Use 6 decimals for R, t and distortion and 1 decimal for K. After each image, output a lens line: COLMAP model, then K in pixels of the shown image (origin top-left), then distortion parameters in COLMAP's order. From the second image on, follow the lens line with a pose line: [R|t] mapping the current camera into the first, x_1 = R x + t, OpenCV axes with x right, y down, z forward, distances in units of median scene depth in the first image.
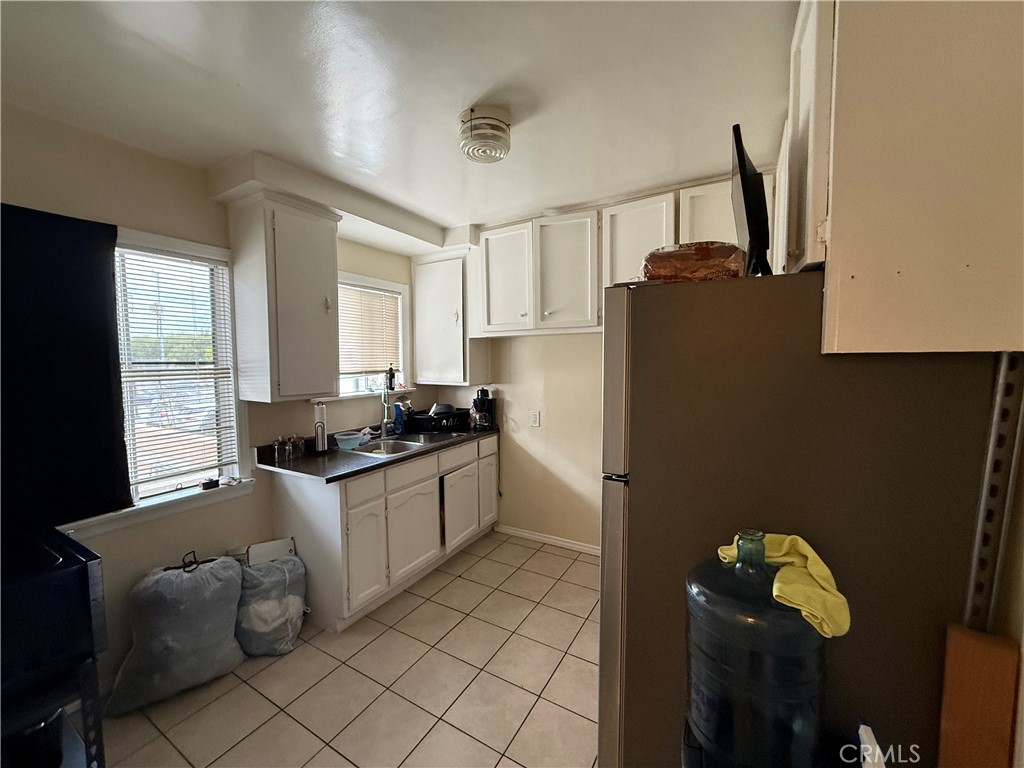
lens RADIAL K [[407.3, 0, 508.2], [0, 407.3, 384.8], [0, 0, 1]] dist [-0.003124, 0.000812]
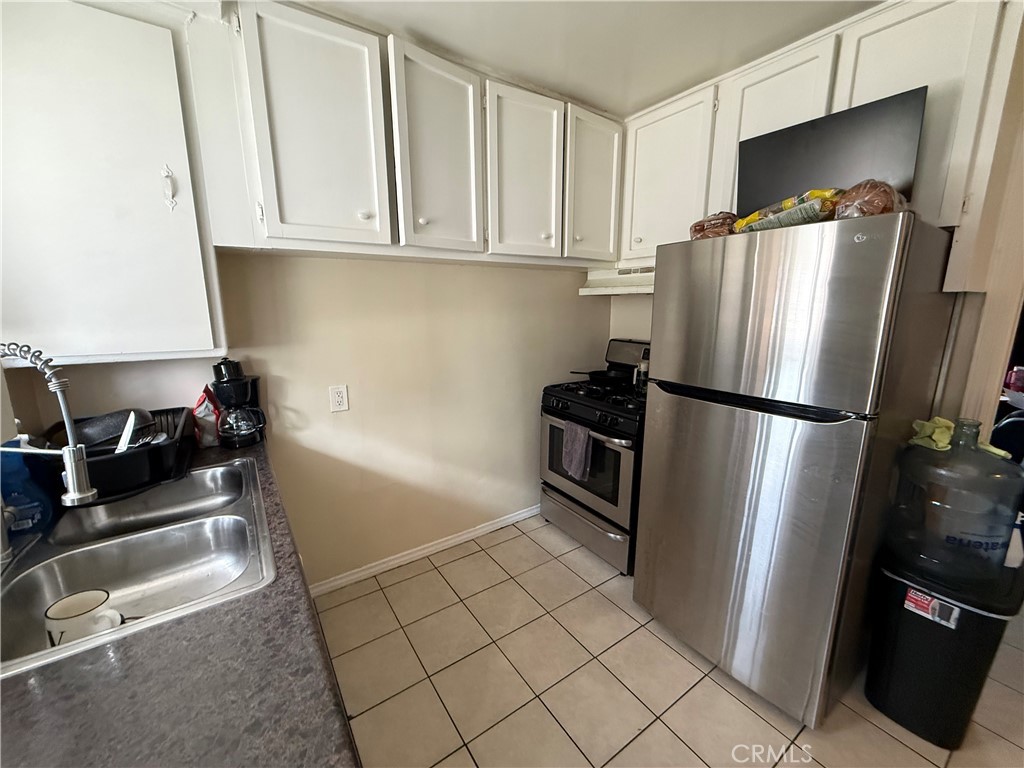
lens RADIAL K [[407.3, 0, 511.3], [0, 407.3, 384.8], [0, 0, 1]] dist [-0.003124, 0.000812]
pose [[0.426240, -0.170606, 0.888377, -0.372840], [0.053452, 0.985089, 0.163532, -0.022933], [-0.903029, -0.022218, 0.429004, 0.529795]]
